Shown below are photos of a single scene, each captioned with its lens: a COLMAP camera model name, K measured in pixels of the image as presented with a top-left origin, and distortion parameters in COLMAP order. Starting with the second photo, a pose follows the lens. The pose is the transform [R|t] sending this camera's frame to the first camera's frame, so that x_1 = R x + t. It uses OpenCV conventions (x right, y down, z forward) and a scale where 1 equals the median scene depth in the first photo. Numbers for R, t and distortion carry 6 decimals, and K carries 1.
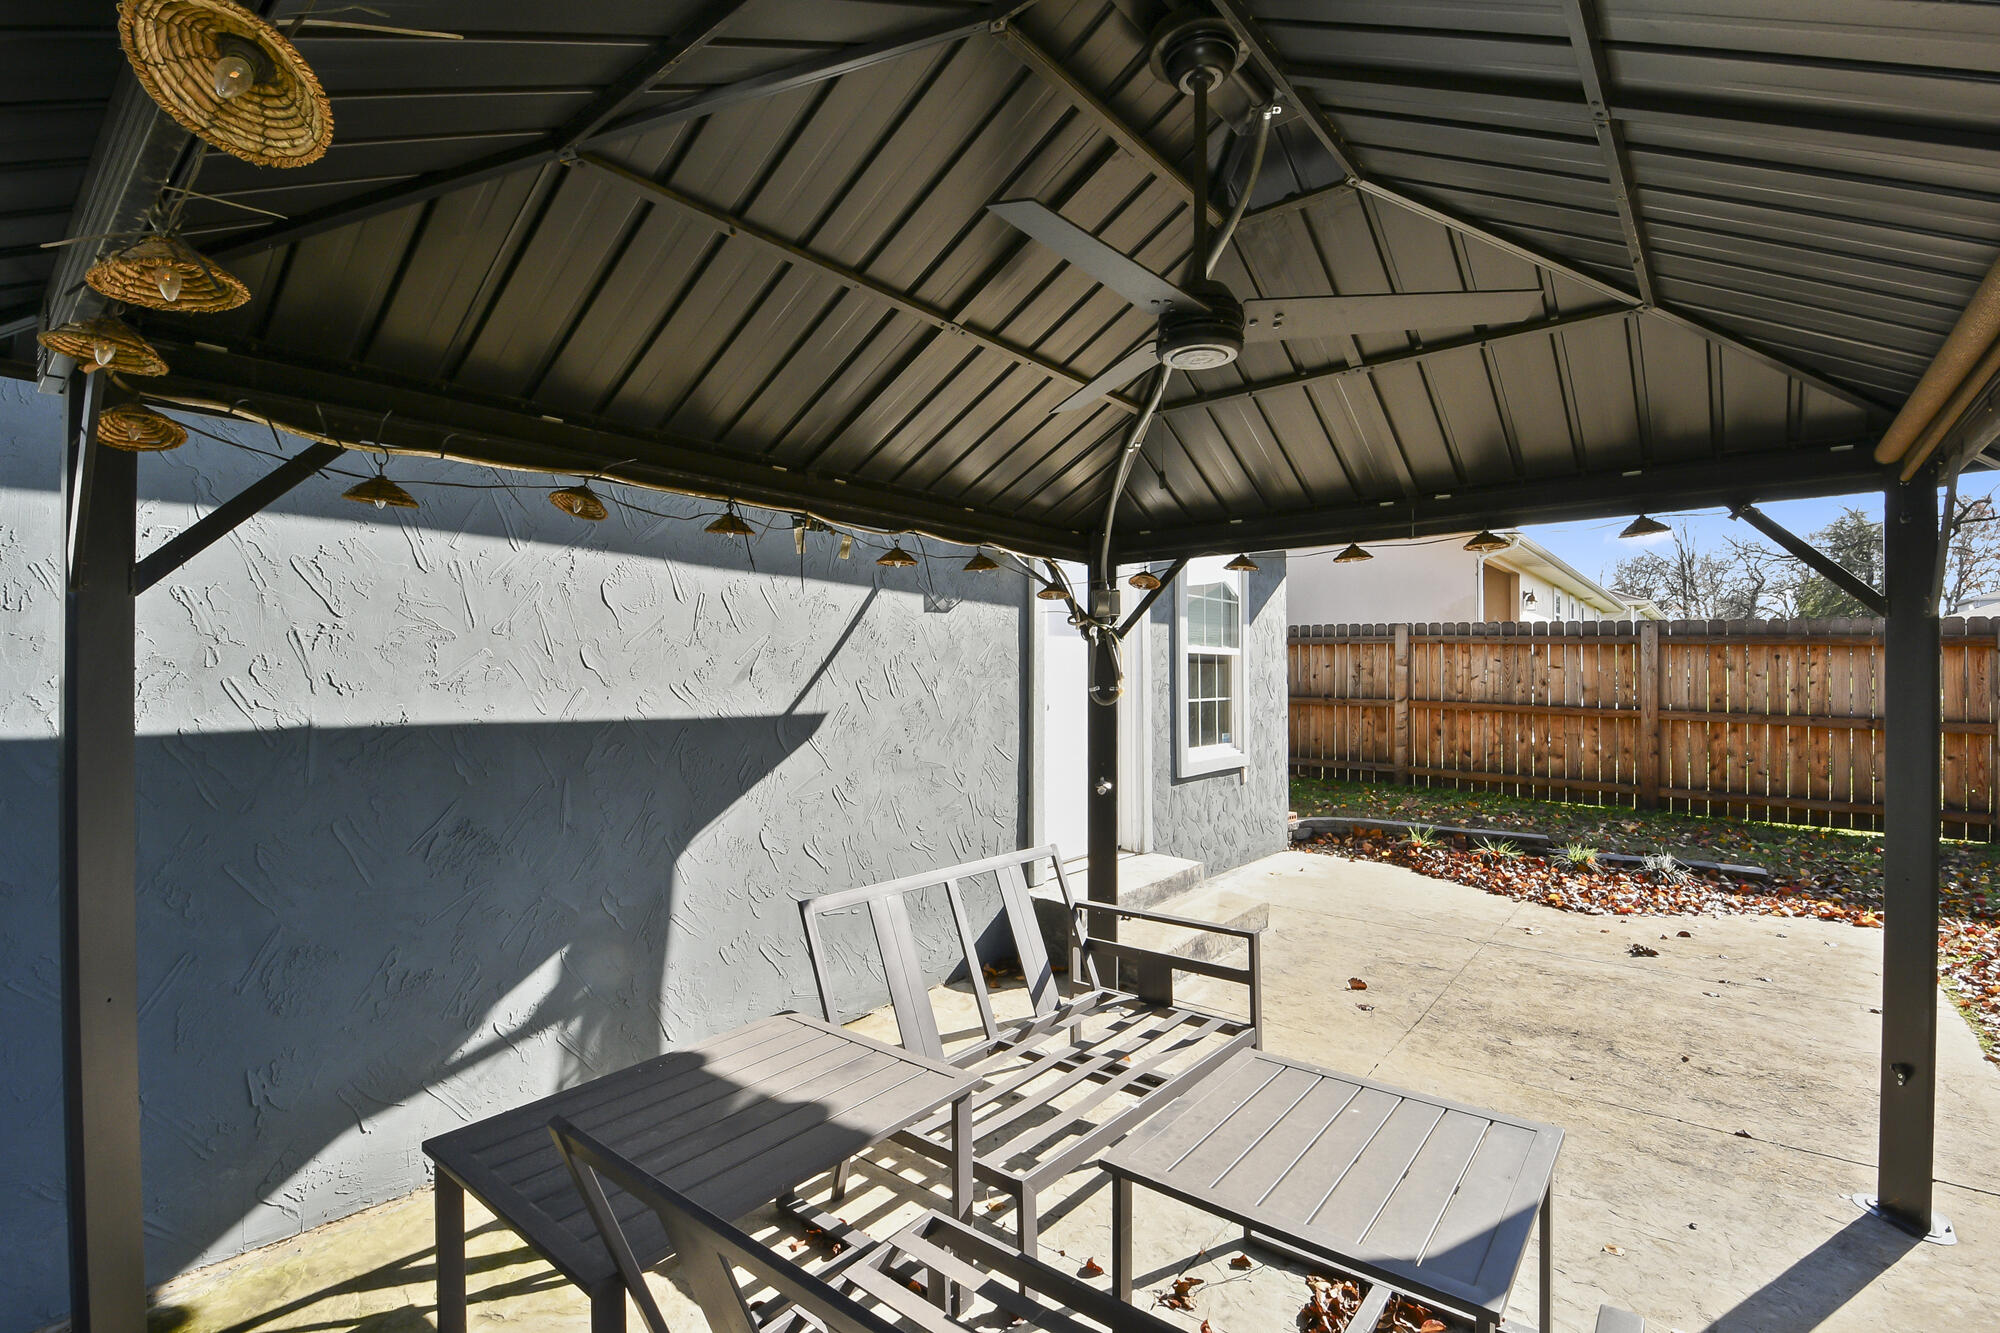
lens RADIAL K [[900.1, 0, 1000.0], [0, 900.1, 666.5], [0, 0, 1]] dist [0.001377, -0.015825]
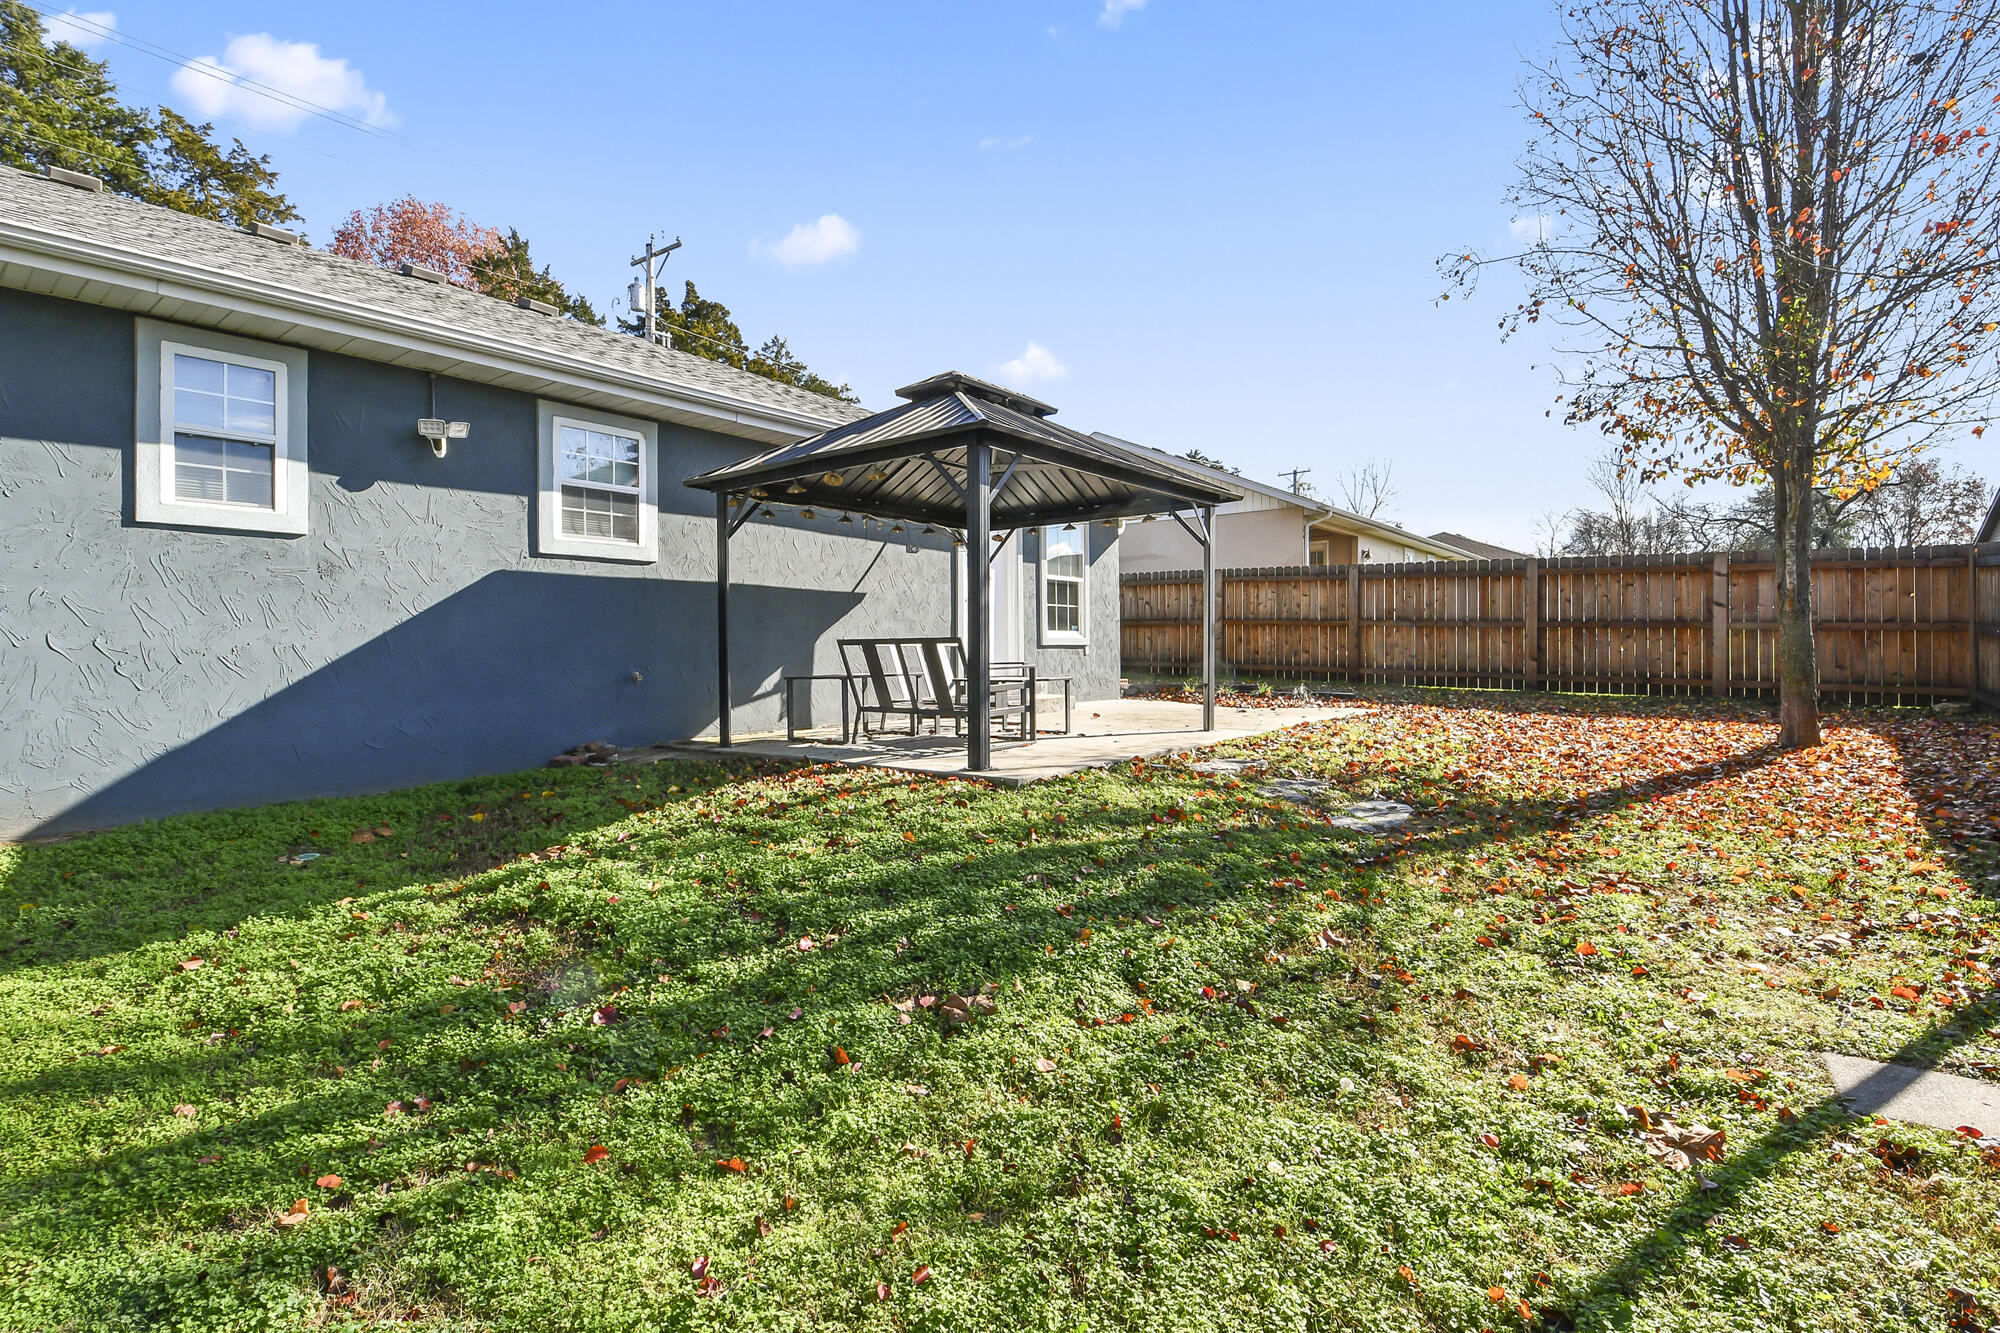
lens RADIAL K [[970.3, 0, 1000.0], [0, 970.3, 666.5], [0, 0, 1]] dist [0.004252, -0.015447]
pose [[0.999734, -0.008486, 0.021451, 0.094851], [0.007942, 0.999648, 0.025312, 0.161908], [-0.021658, -0.025135, 0.999449, -1.419322]]
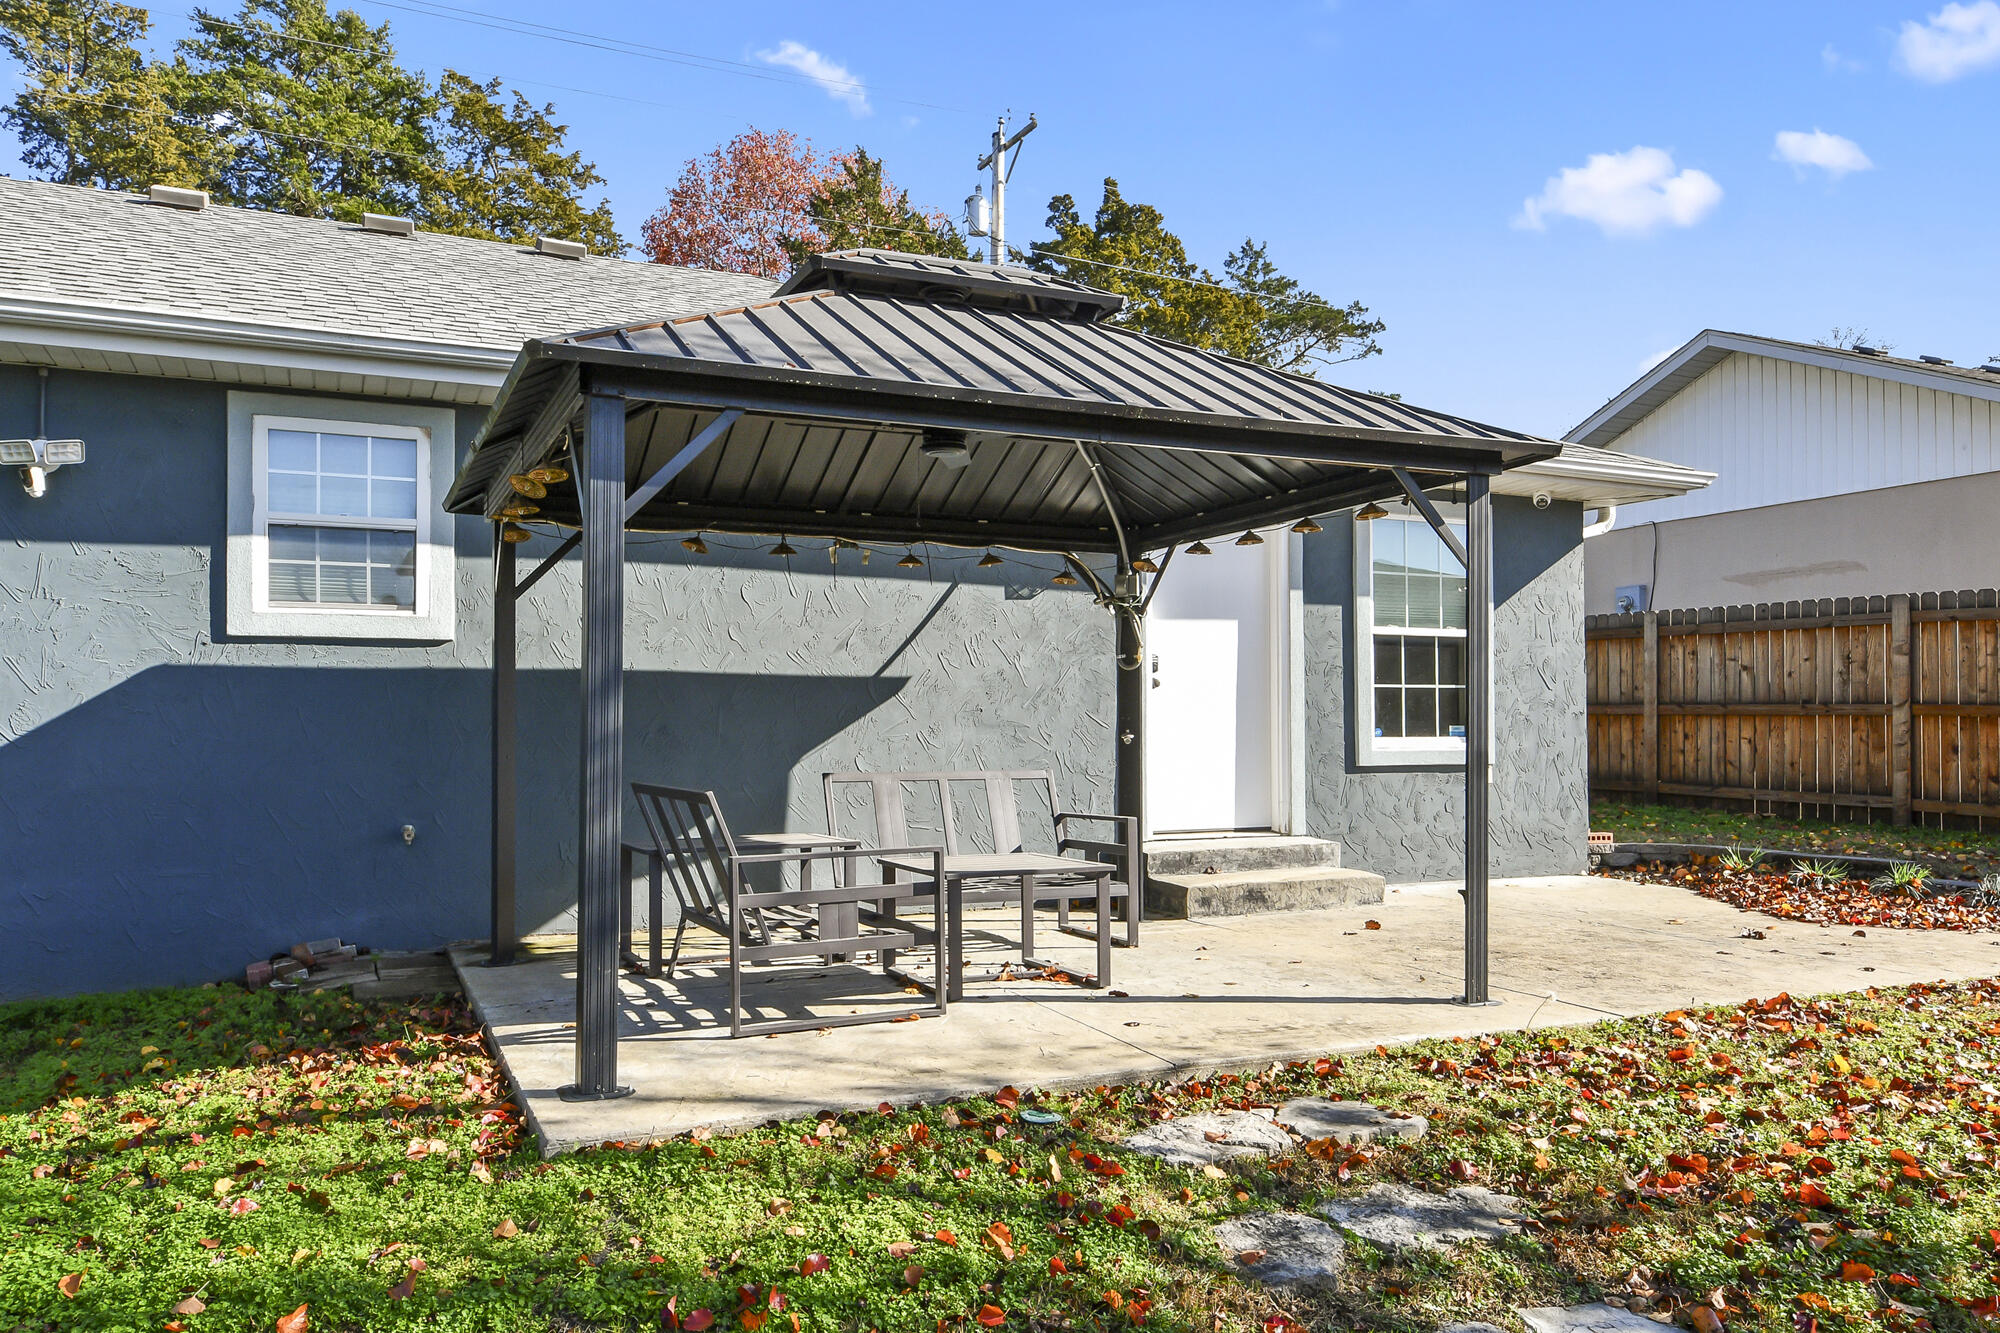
lens RADIAL K [[1501.3, 0, 1000.0], [0, 1501.3, 666.5], [0, 0, 1]] dist [0.012451, 0.002045]
pose [[0.893462, -0.022289, -0.448586, 0.794572], [0.007646, 0.999378, -0.034429, 0.098203], [0.449074, 0.027331, 0.893076, -0.803054]]
